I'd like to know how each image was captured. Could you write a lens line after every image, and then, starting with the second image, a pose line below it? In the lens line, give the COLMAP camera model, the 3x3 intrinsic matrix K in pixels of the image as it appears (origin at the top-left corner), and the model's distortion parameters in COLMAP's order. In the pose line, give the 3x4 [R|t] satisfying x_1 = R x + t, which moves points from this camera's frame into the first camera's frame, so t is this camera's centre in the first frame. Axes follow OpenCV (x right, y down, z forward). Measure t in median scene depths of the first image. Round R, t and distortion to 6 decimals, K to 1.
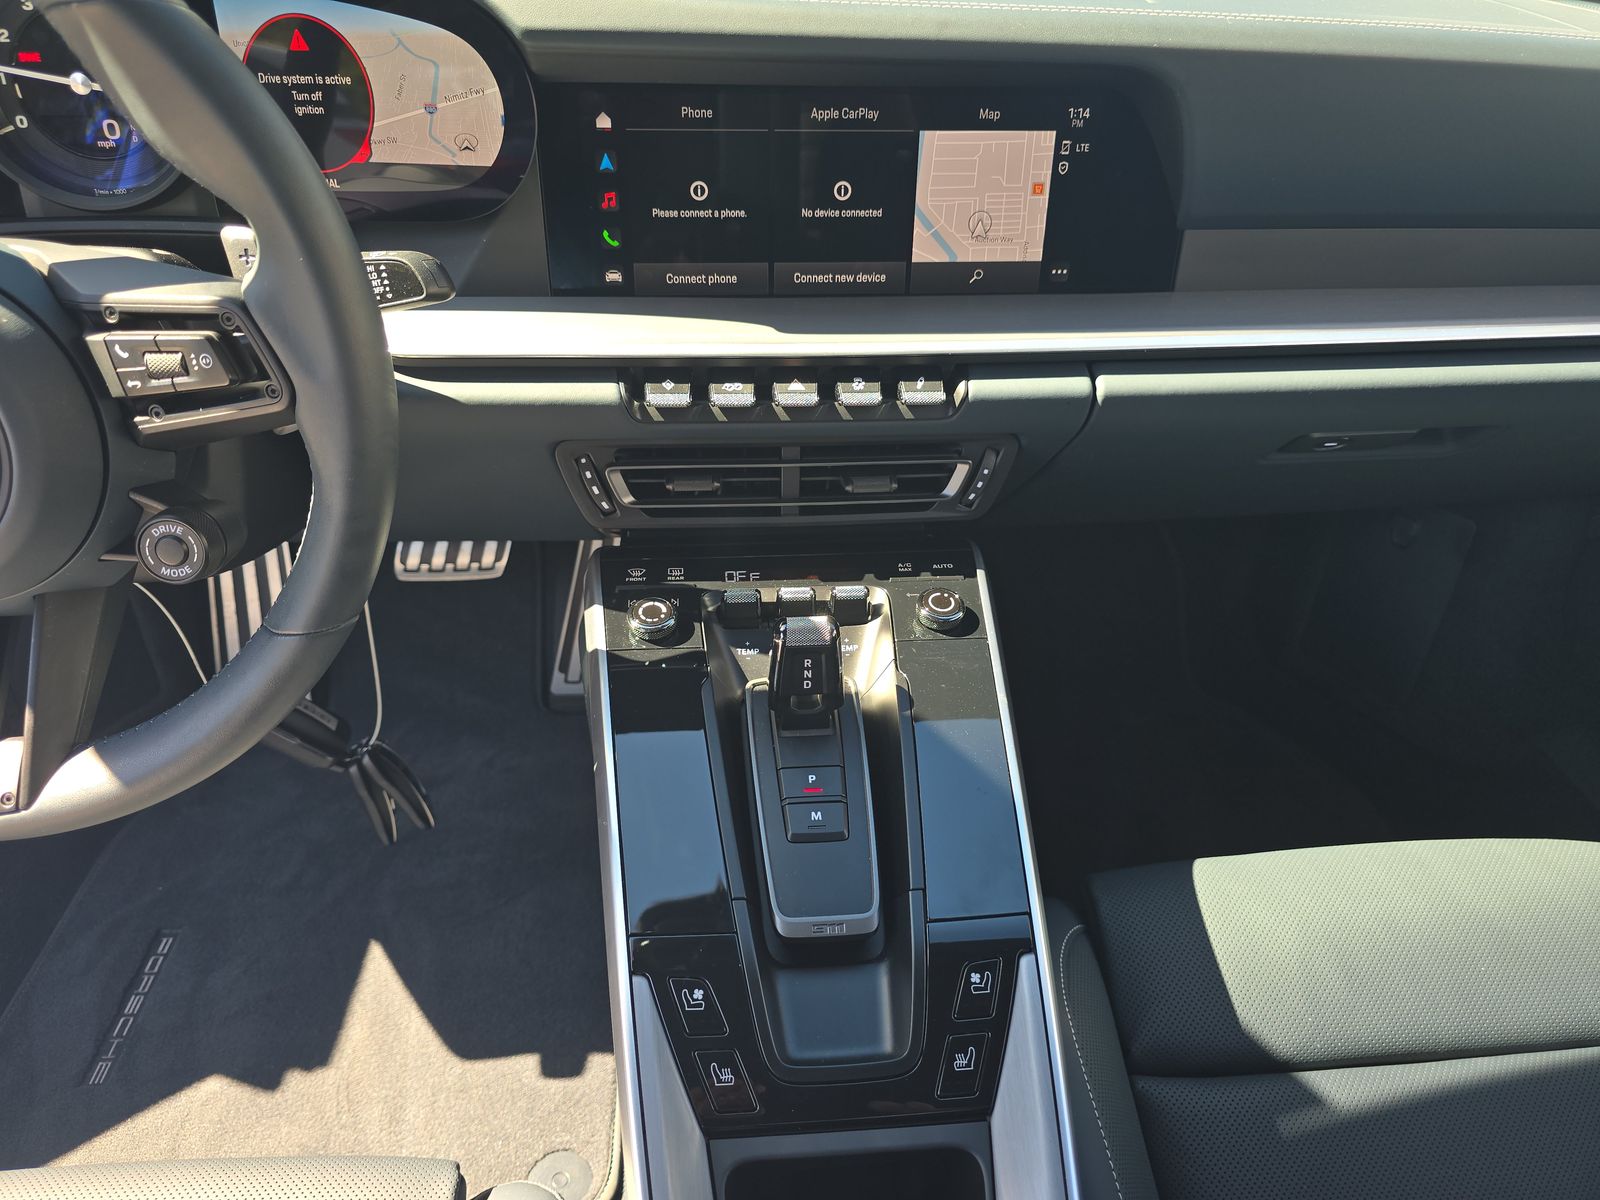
lens RADIAL K [[1073.5, 0, 807.6], [0, 1073.5, 596.9], [0, 0, 1]] dist [0.022551, -0.028013]
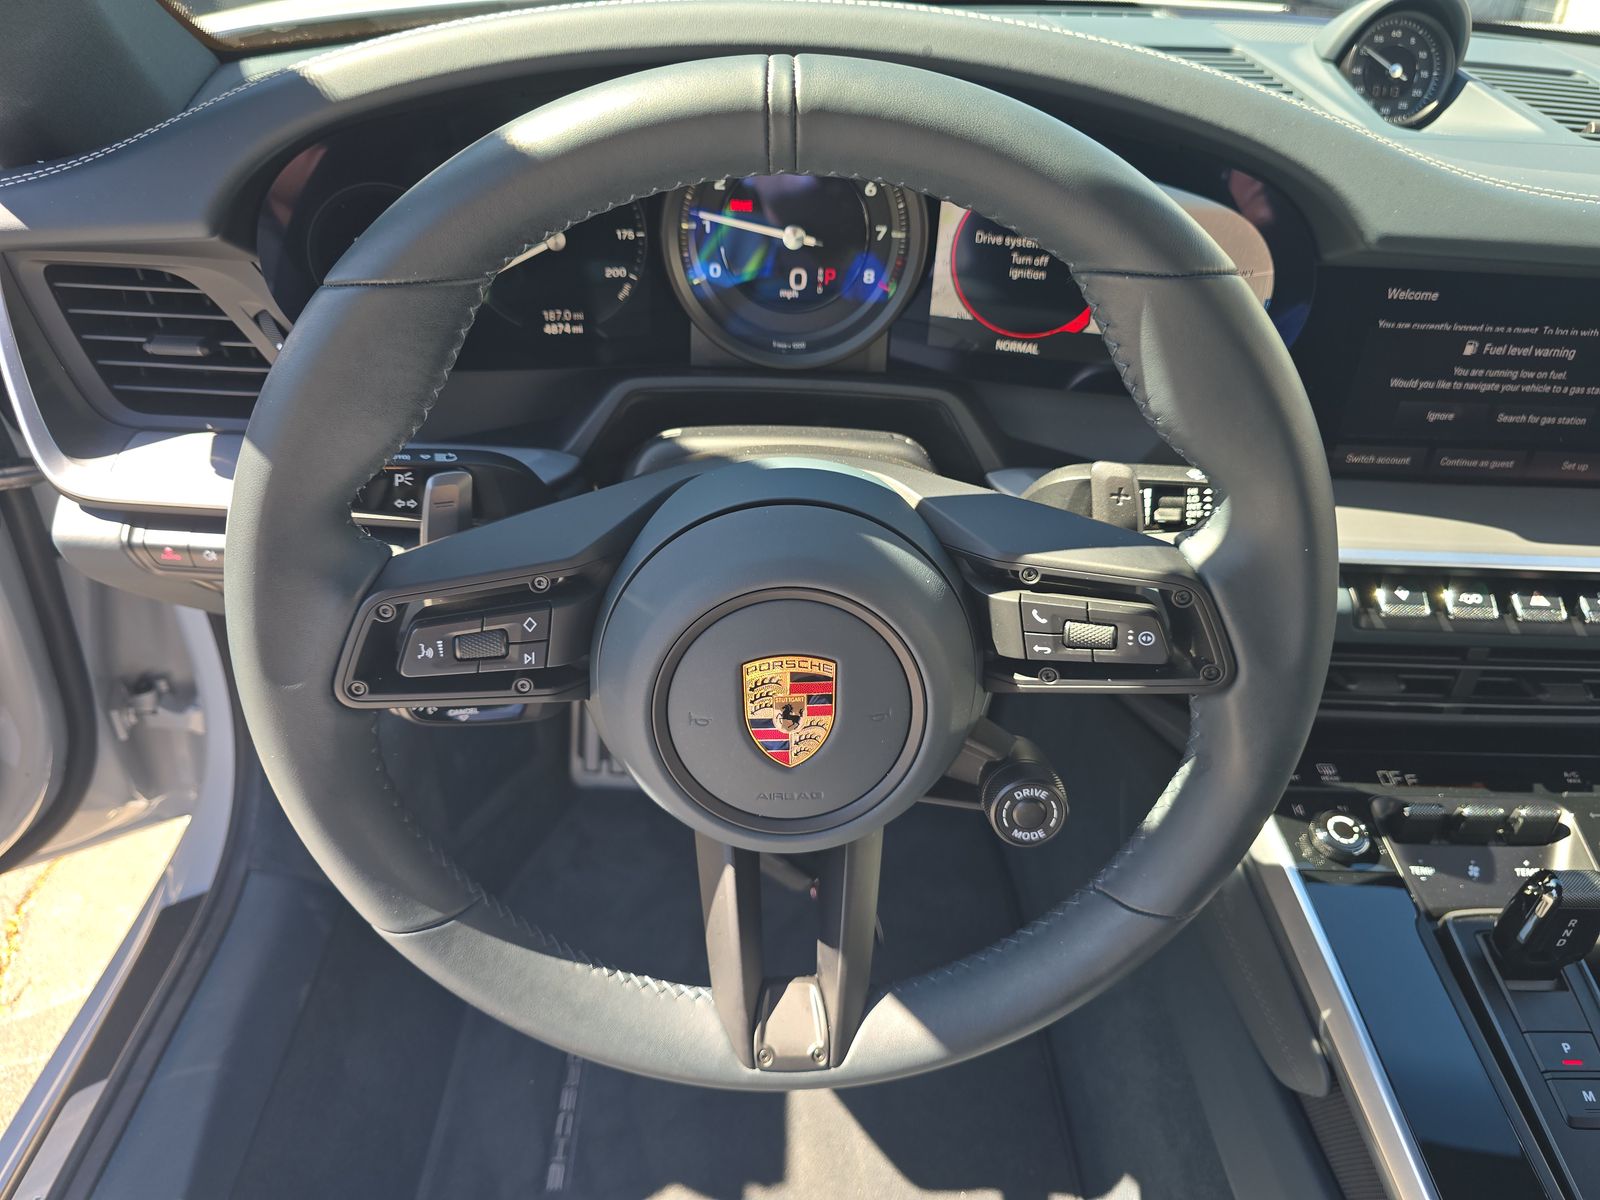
lens RADIAL K [[1073.5, 0, 791.9], [0, 1073.5, 587.2], [0, 0, 1]] dist [0.022551, -0.028013]
pose [[0.996781, 0.061895, -0.050960, -0.606865], [-0.060101, 0.997542, 0.036016, -0.206770], [0.053064, -0.032837, 0.998051, 0.058574]]
